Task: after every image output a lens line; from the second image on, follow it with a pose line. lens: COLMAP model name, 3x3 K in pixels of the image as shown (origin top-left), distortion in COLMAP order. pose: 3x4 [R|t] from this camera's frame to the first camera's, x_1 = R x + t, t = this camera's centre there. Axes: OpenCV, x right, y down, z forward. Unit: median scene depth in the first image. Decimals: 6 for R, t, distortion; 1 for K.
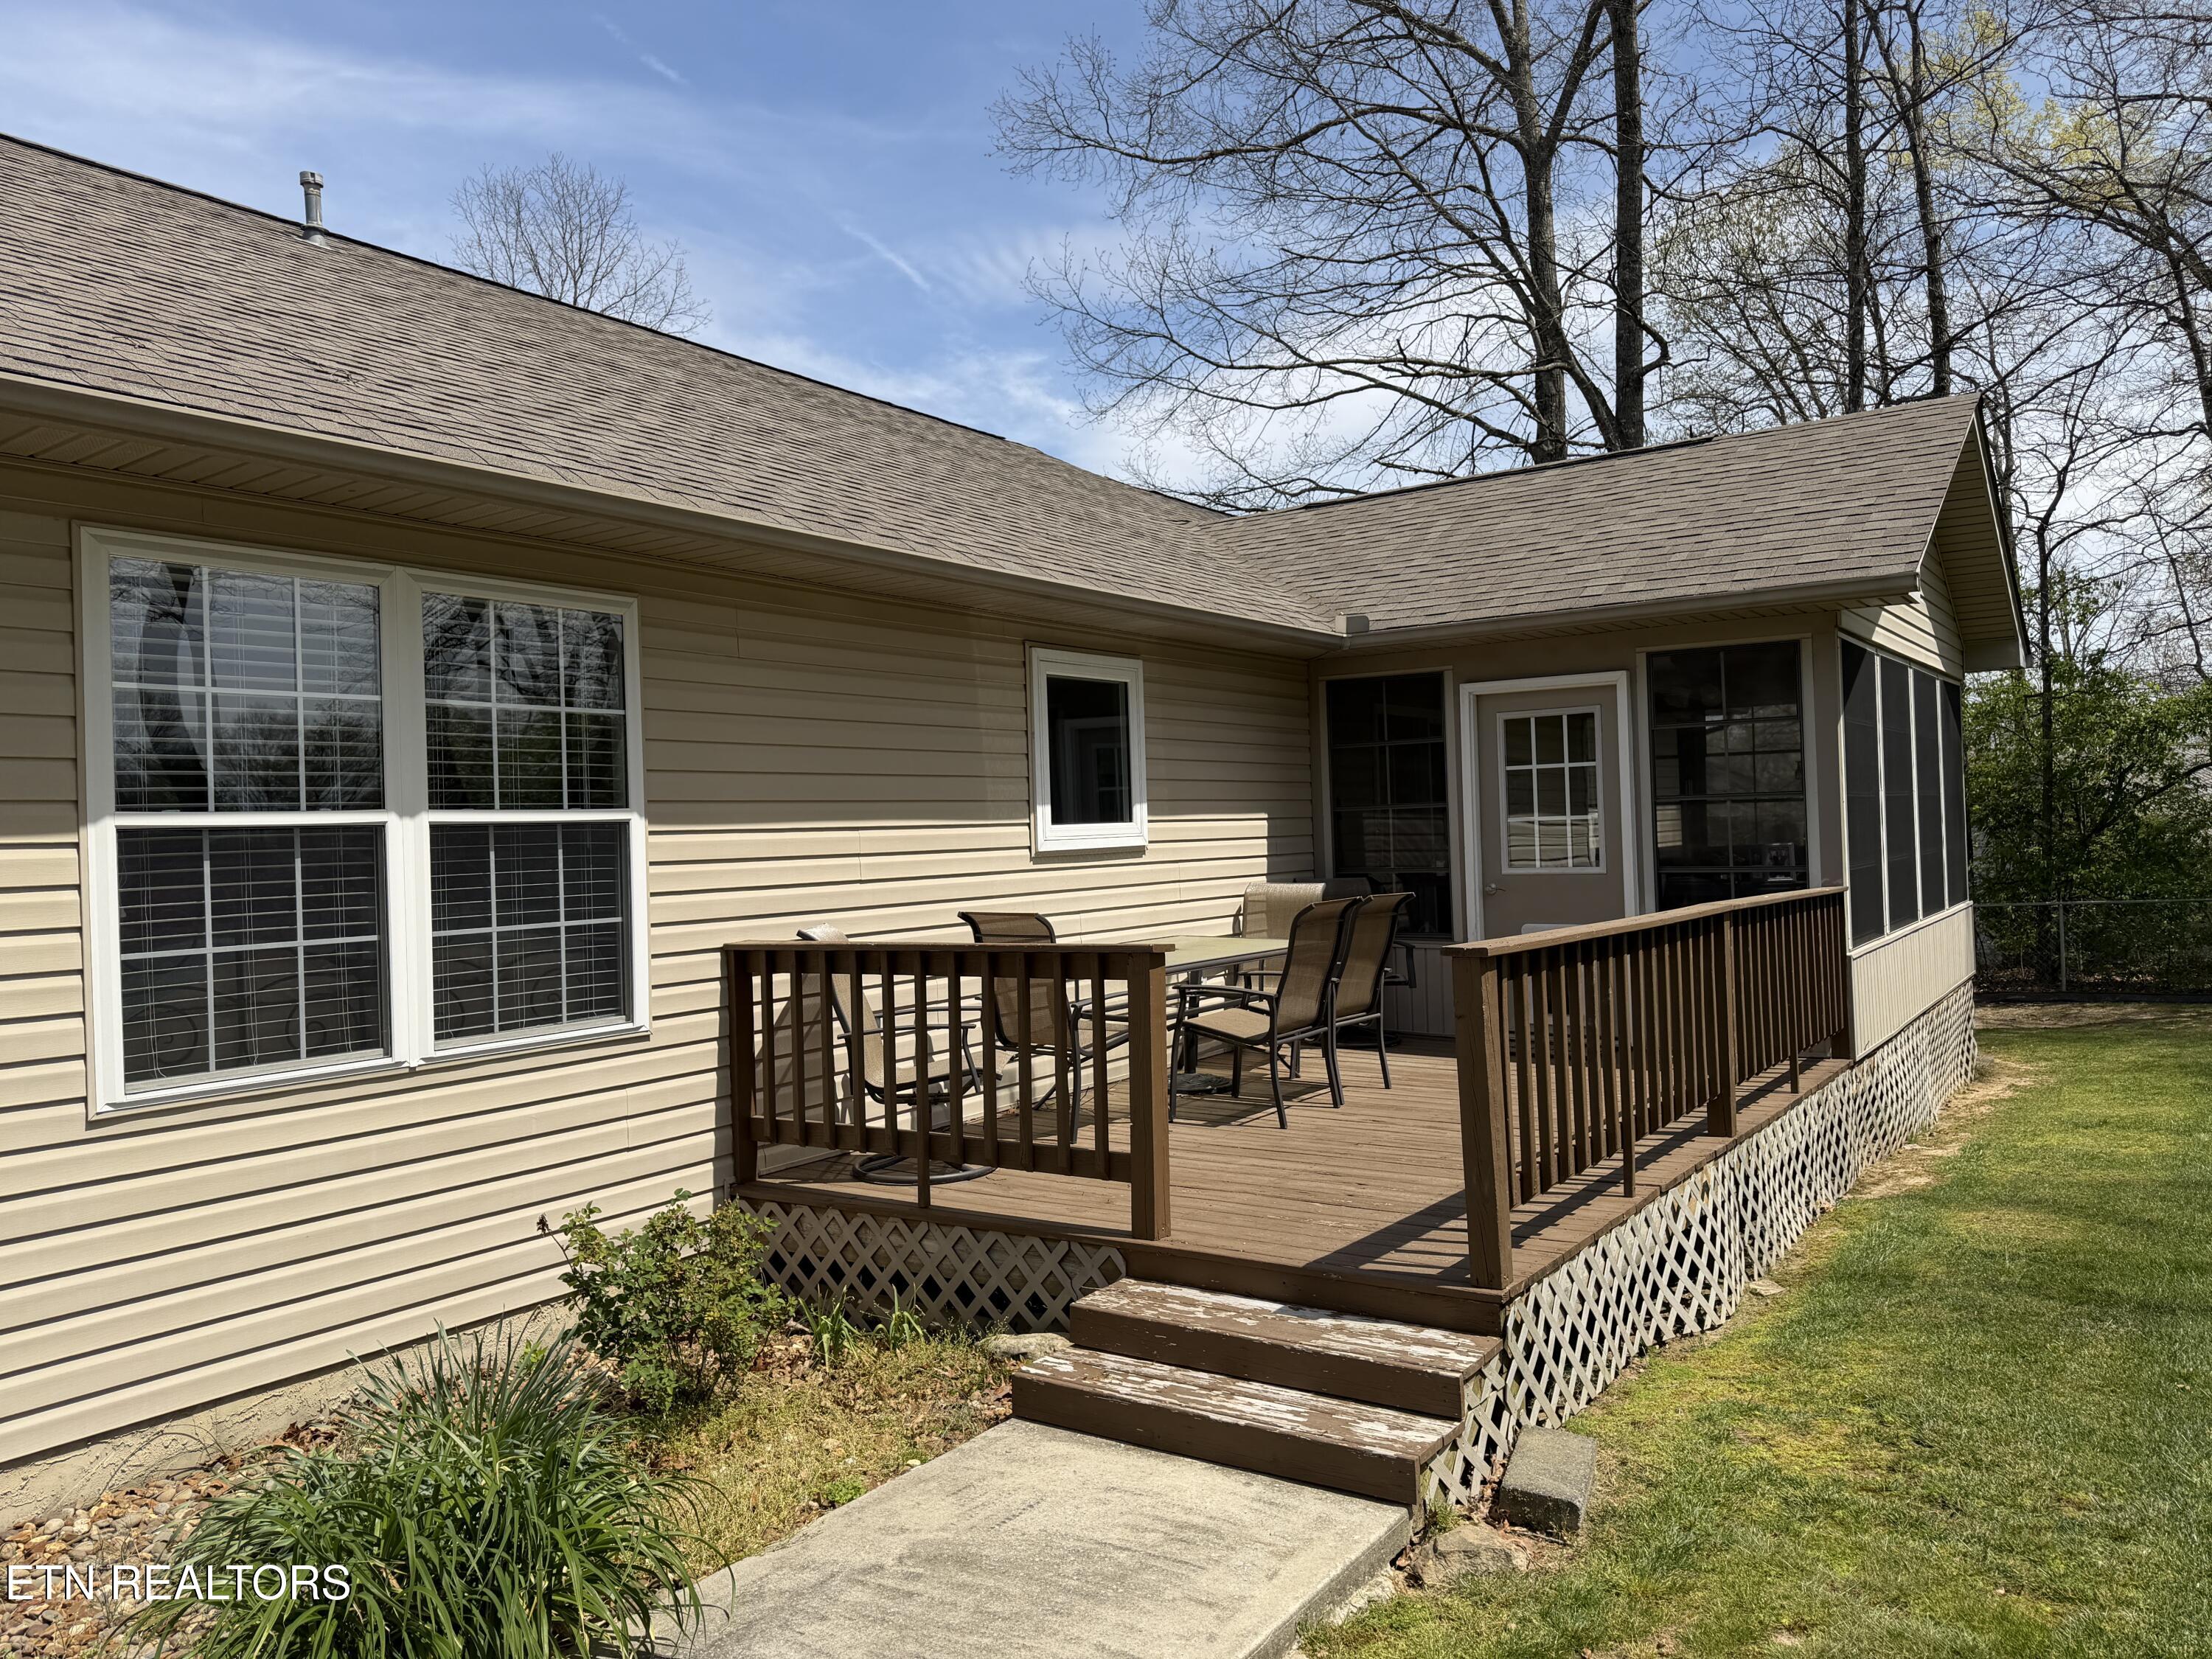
lens RADIAL K [[1513.5, 0, 1107.6], [0, 1513.5, 832.3], [0, 0, 1]] dist [0.137357, -0.205844]
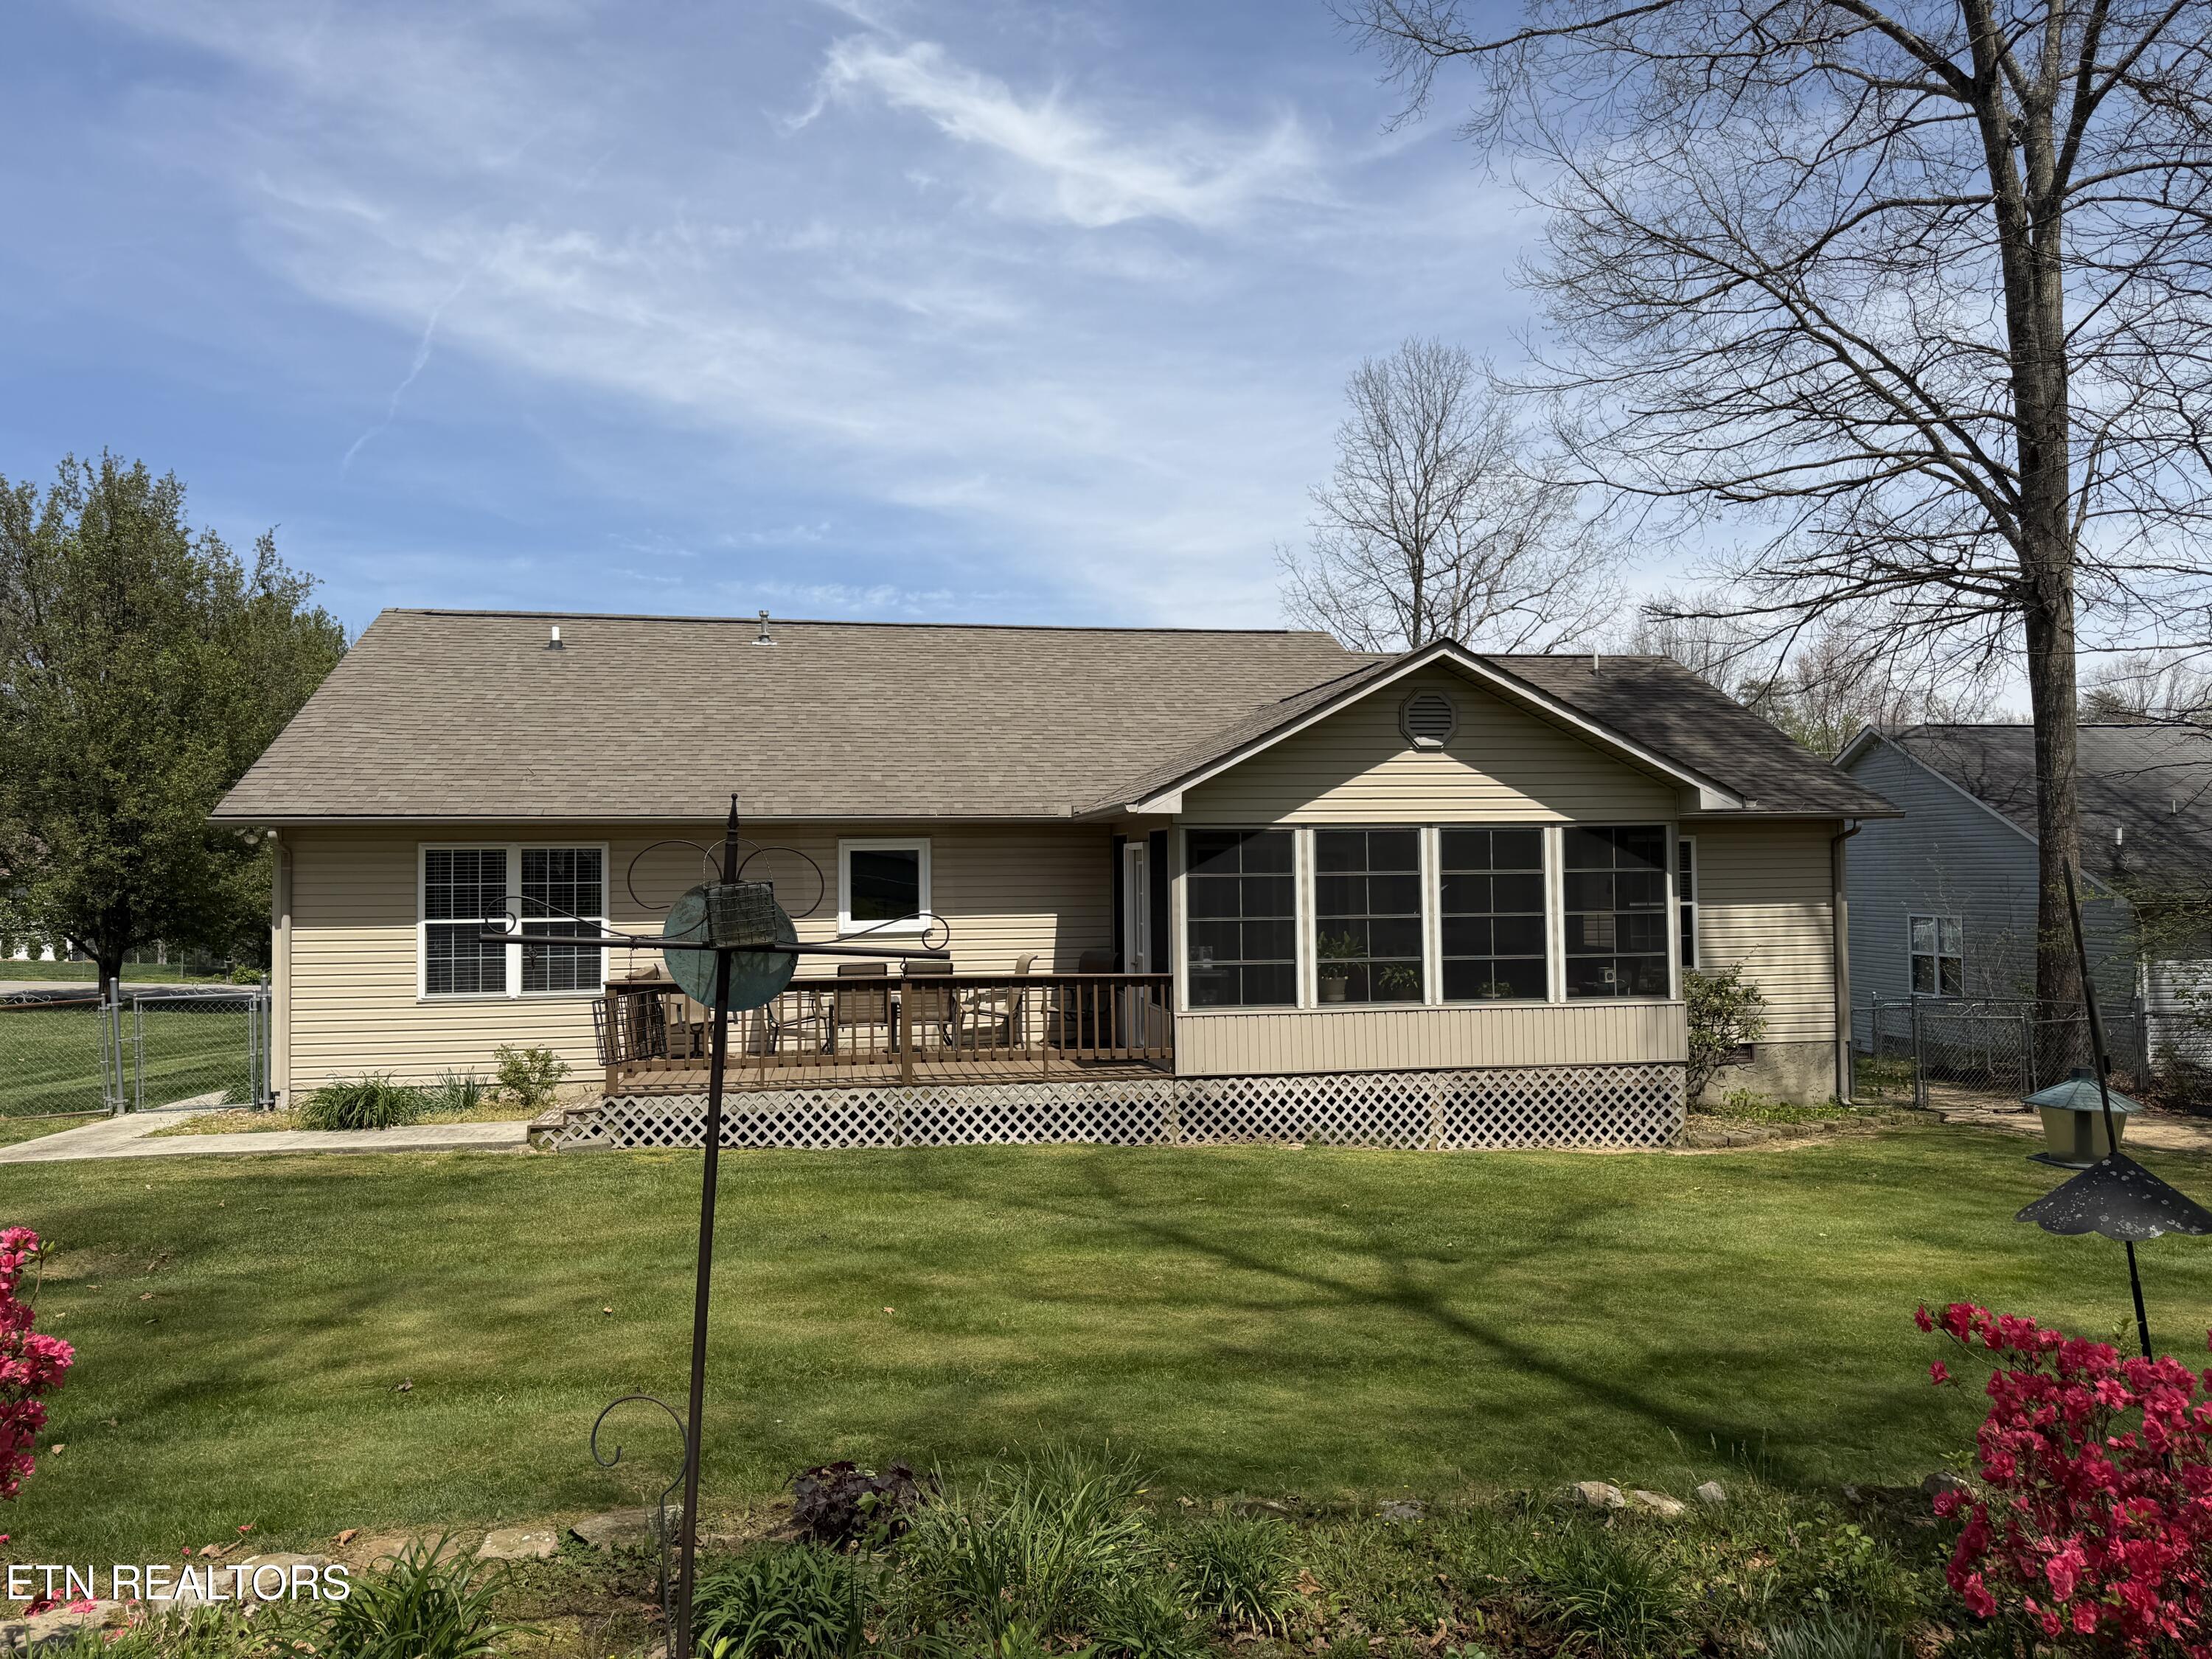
lens RADIAL K [[1513.5, 0, 1107.6], [0, 1513.5, 832.3], [0, 0, 1]] dist [0.137357, -0.205844]
pose [[0.740161, -0.001723, -0.672428, 1.695207], [-0.012158, 0.999799, -0.015945, -0.101464], [0.672320, 0.019977, 0.739991, -0.353662]]
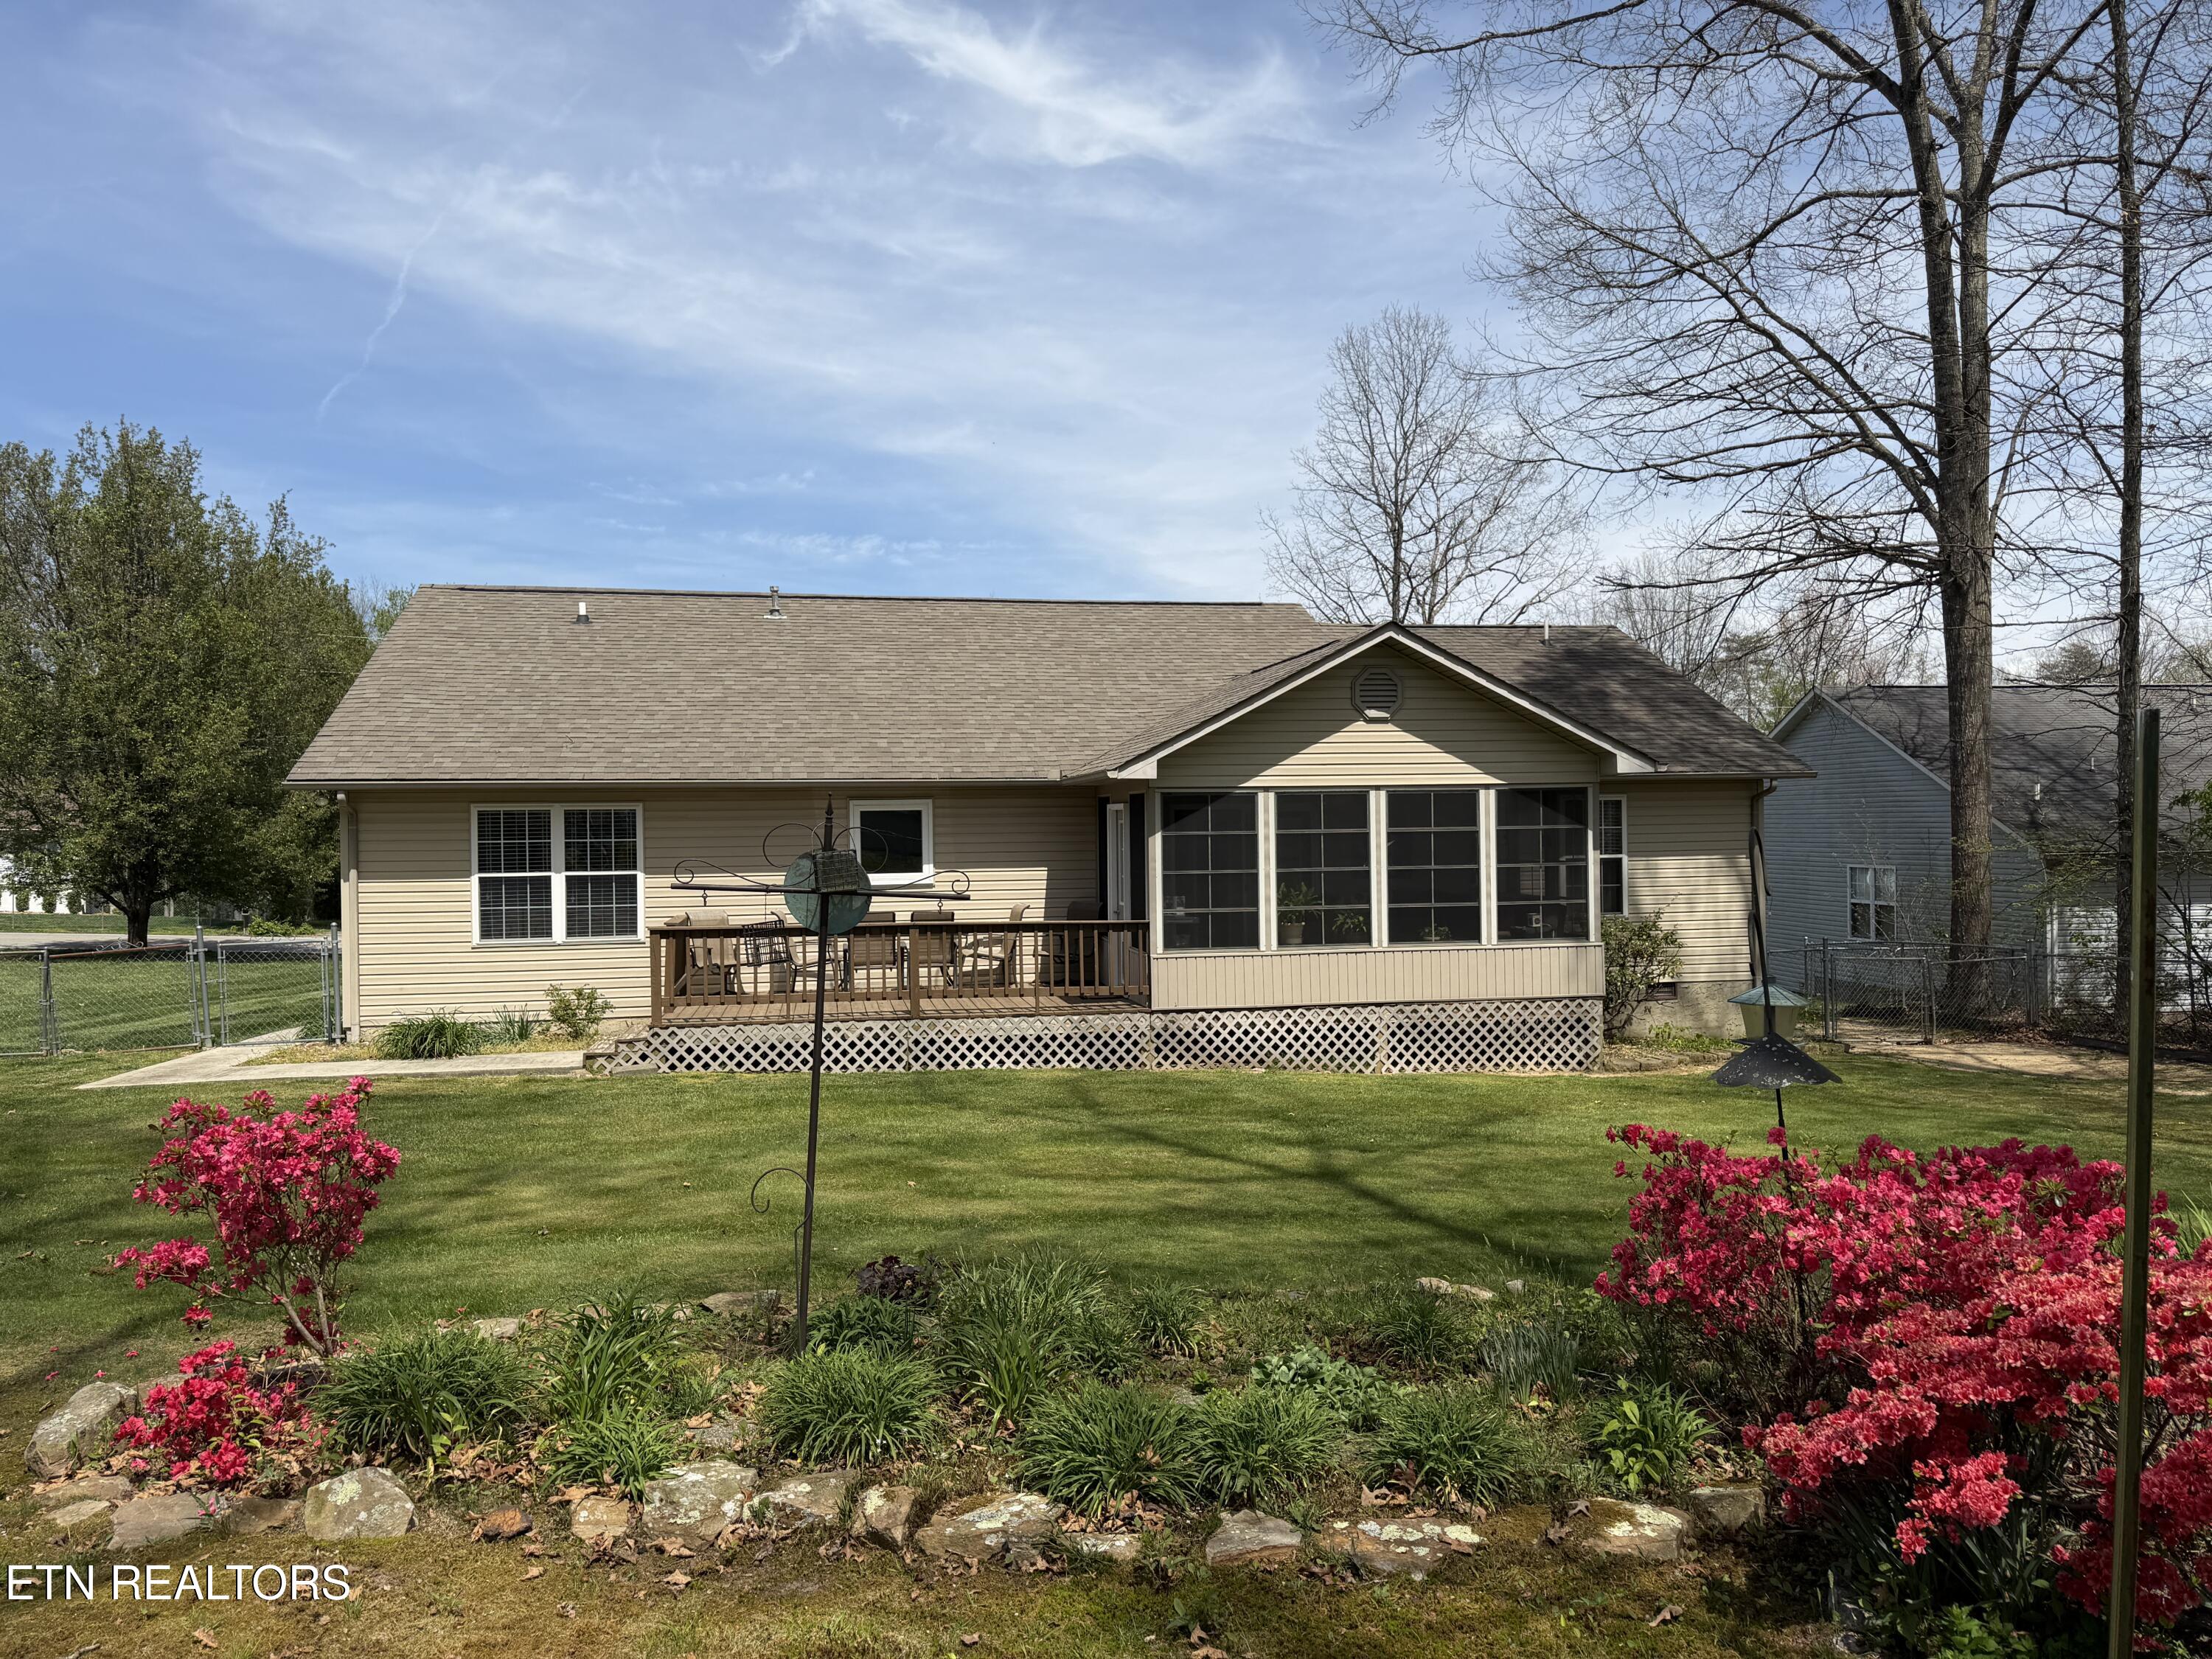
lens RADIAL K [[1513.5, 0, 1107.6], [0, 1513.5, 832.3], [0, 0, 1]] dist [0.137357, -0.205844]
pose [[0.743338, 0.017649, -0.668683, 1.856402], [-0.010020, 0.999833, 0.015250, -0.111600], [0.668841, -0.004636, 0.743391, -0.513336]]
